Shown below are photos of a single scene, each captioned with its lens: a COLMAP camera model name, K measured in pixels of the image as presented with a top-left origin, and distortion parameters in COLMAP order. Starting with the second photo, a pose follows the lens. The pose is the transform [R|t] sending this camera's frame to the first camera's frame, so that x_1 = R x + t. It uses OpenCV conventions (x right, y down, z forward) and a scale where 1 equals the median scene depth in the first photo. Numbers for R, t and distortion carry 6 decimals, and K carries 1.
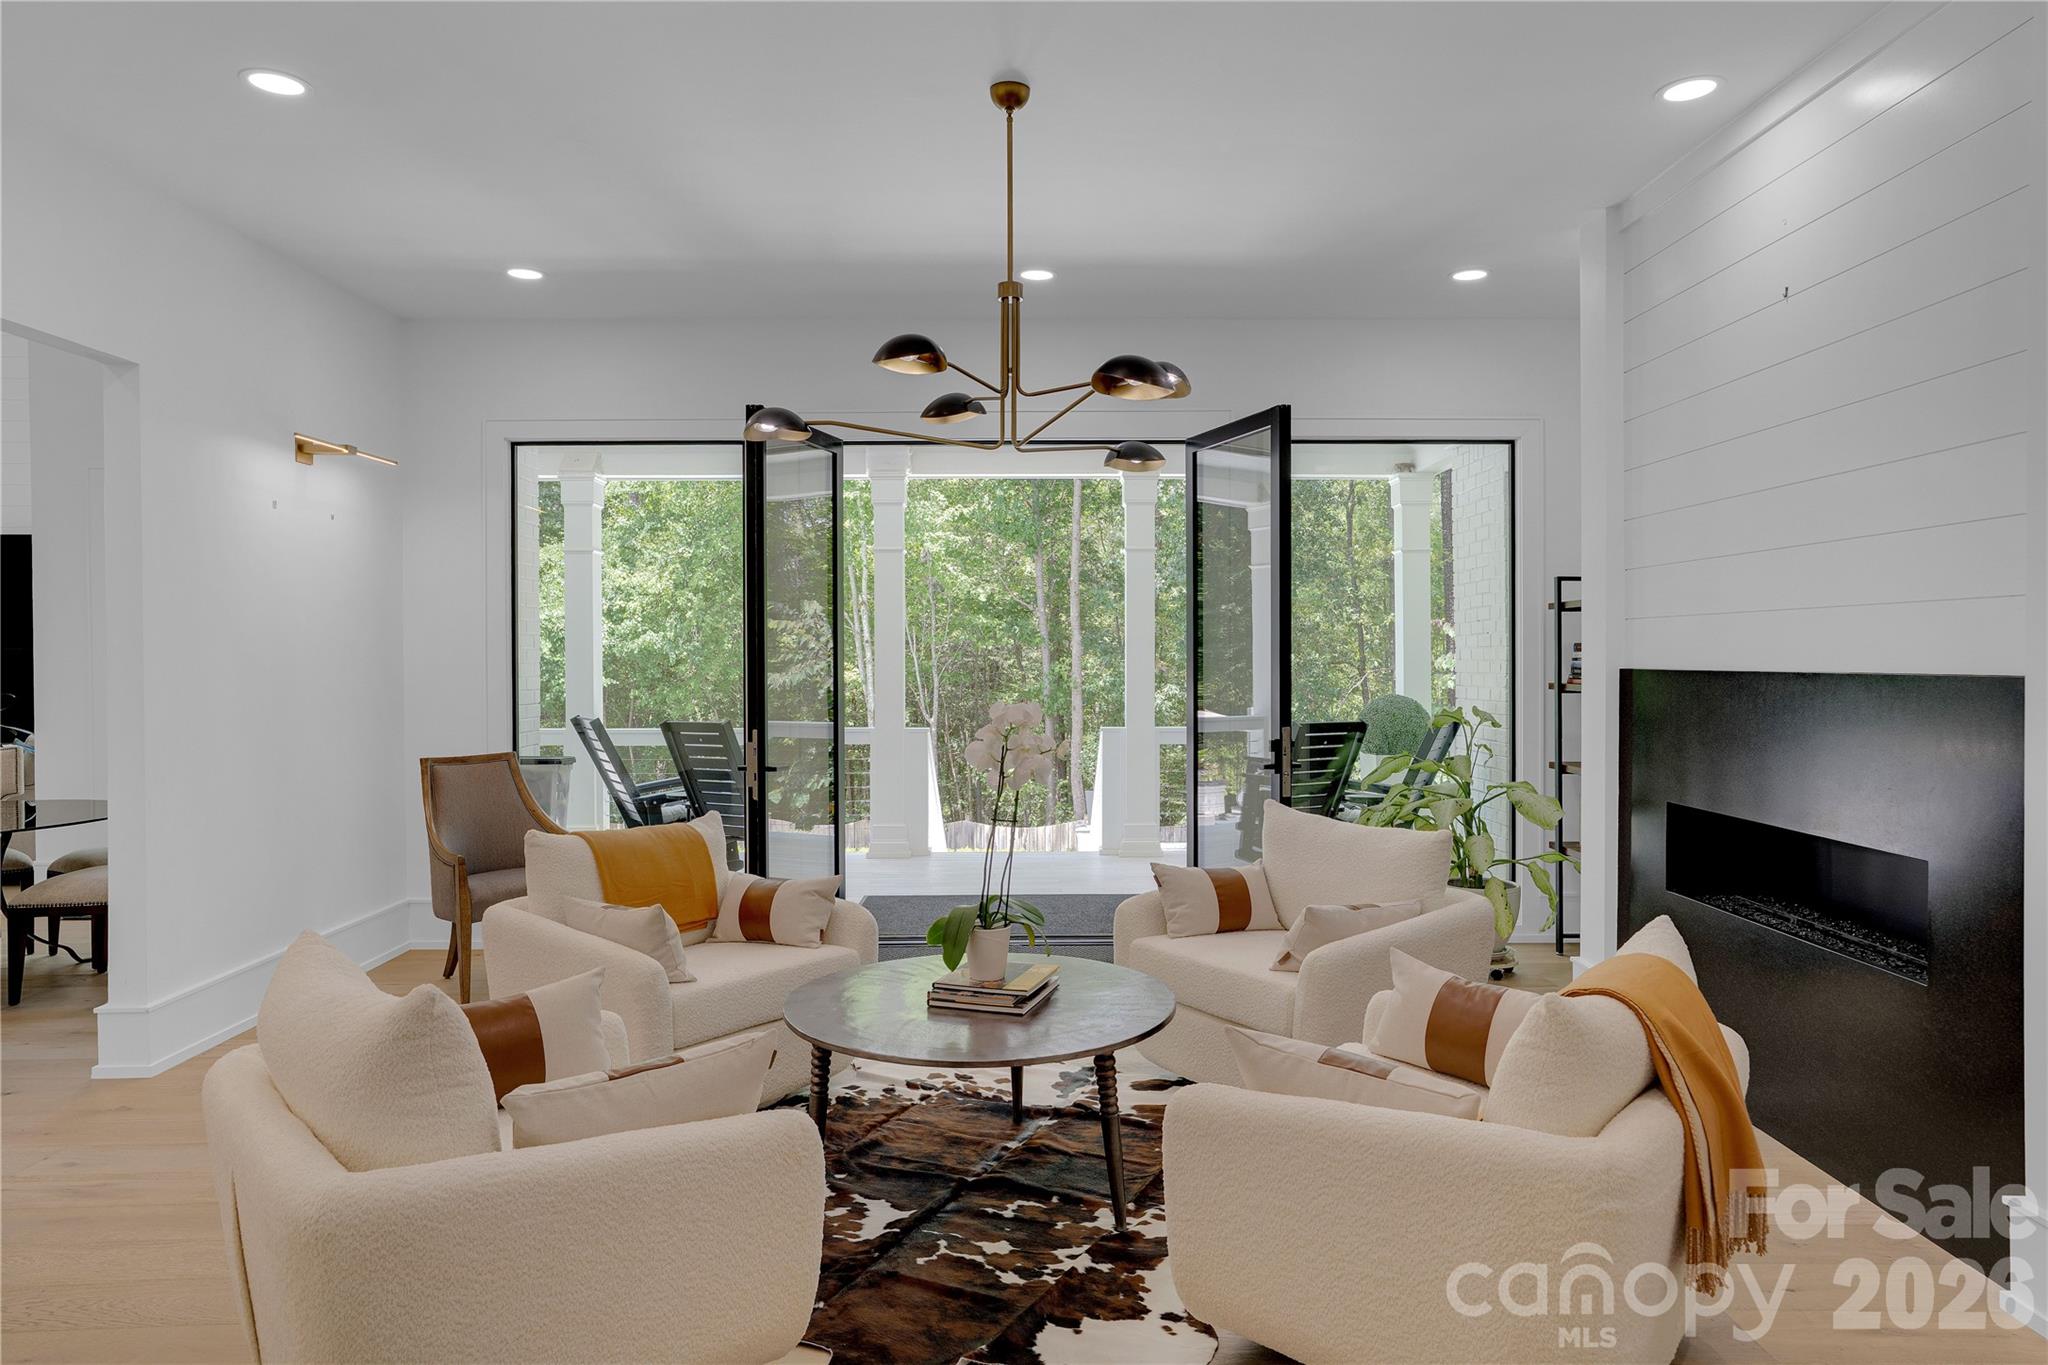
lens RADIAL K [[1210.0, 0, 1024.1], [0, 1210.0, 674.4], [0, 0, 1]] dist [-0.003603, -0.000275]
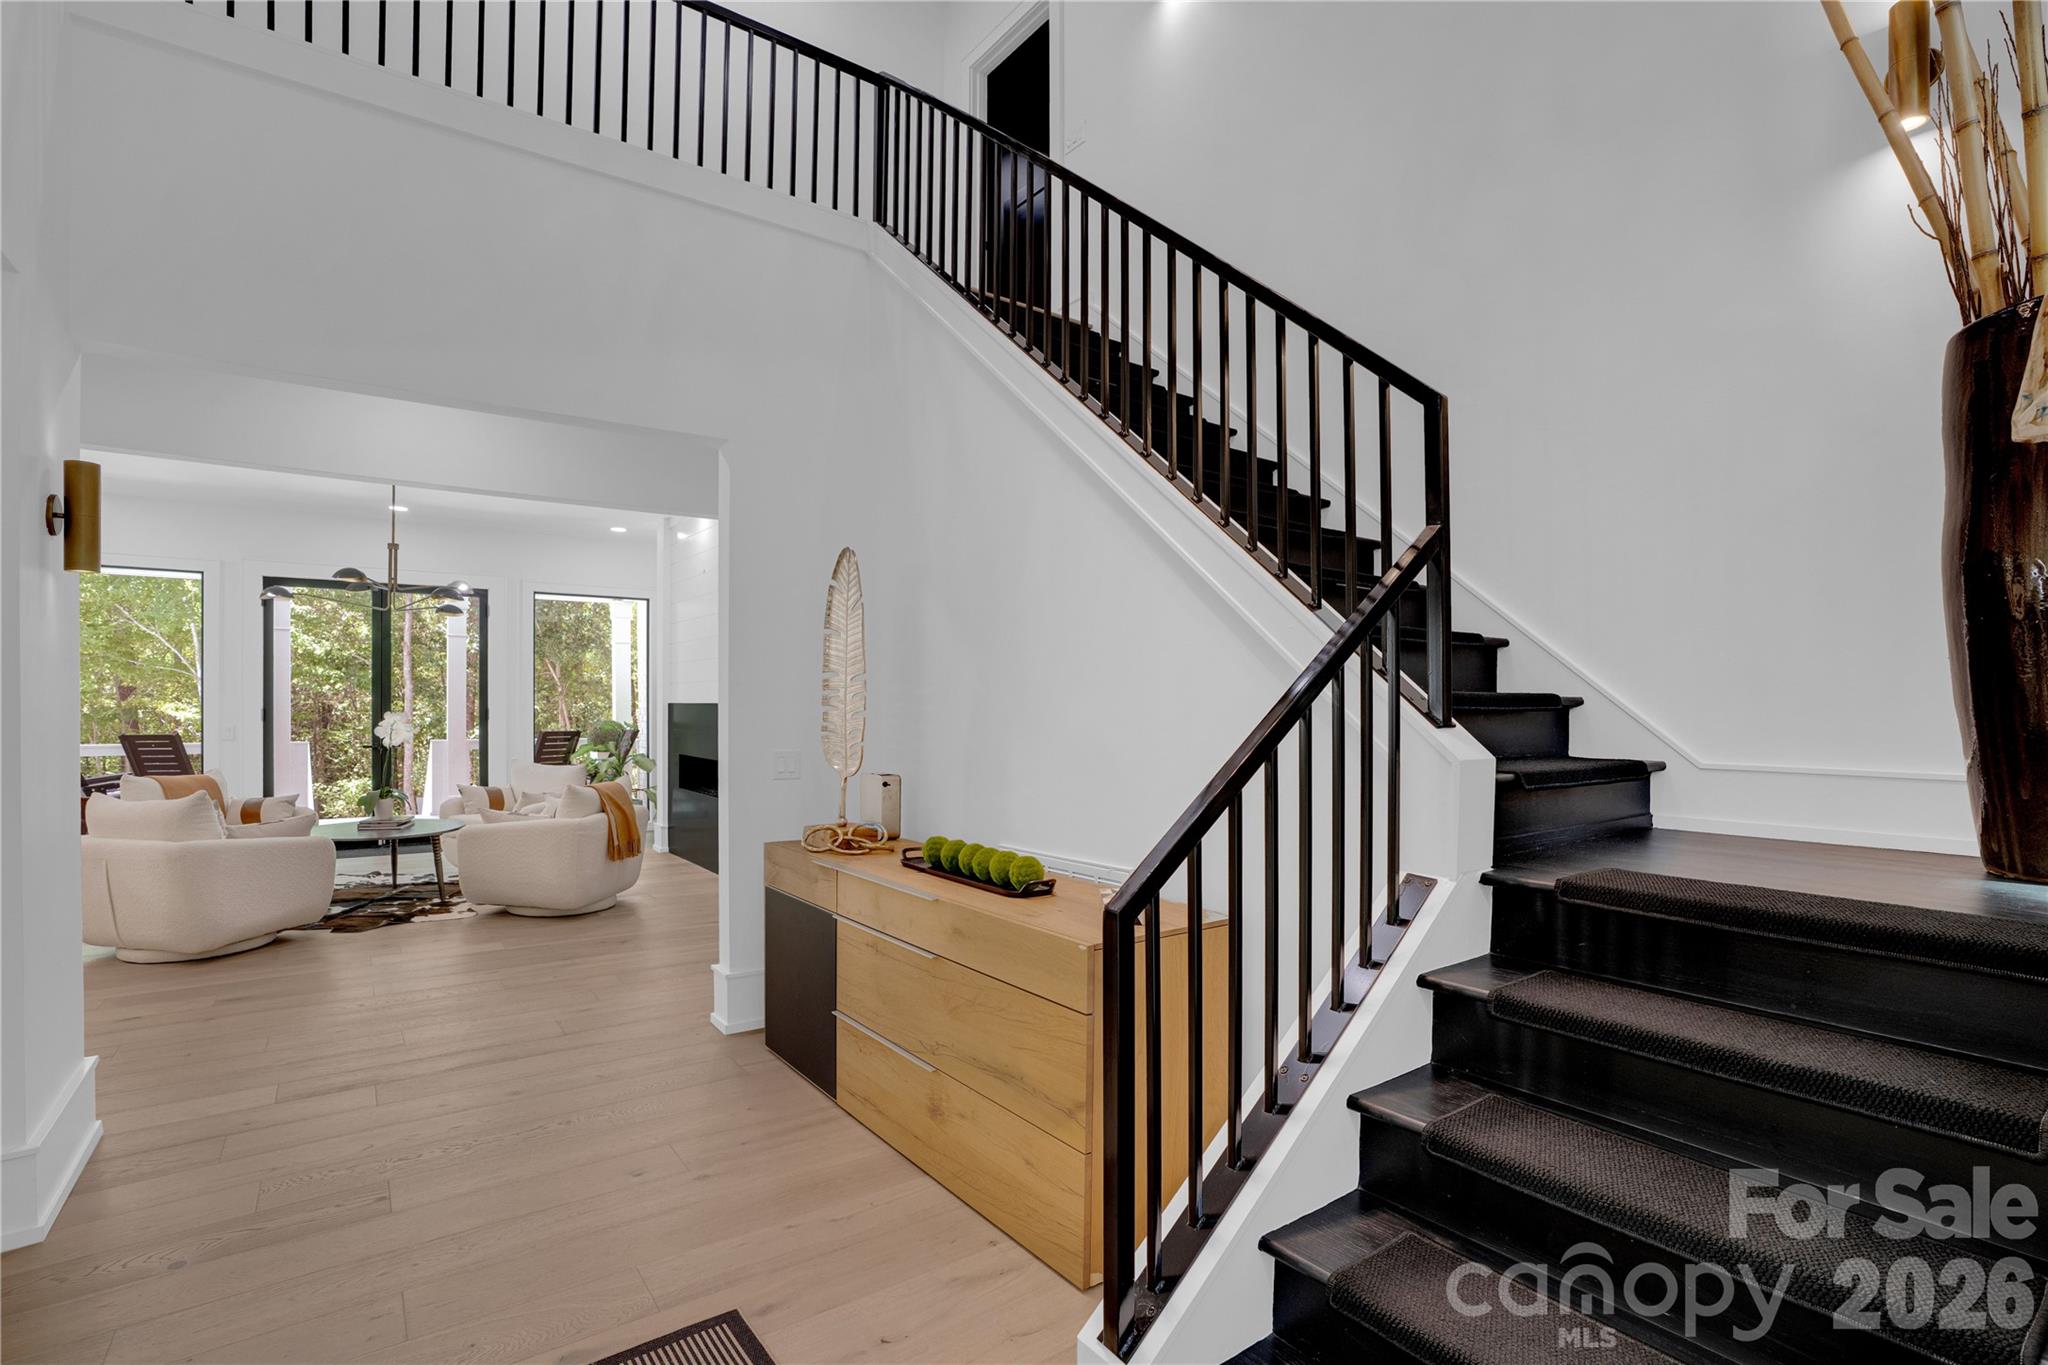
lens RADIAL K [[1210.0, 0, 1022.1], [0, 1210.0, 682.9], [0, 0, 1]] dist [-0.003603, -0.000275]
pose [[0.864505, 0.007774, 0.502565, -0.040976], [0.007948, 0.999544, -0.029134, 0.010071], [-0.502562, 0.029181, 0.864049, -0.484427]]
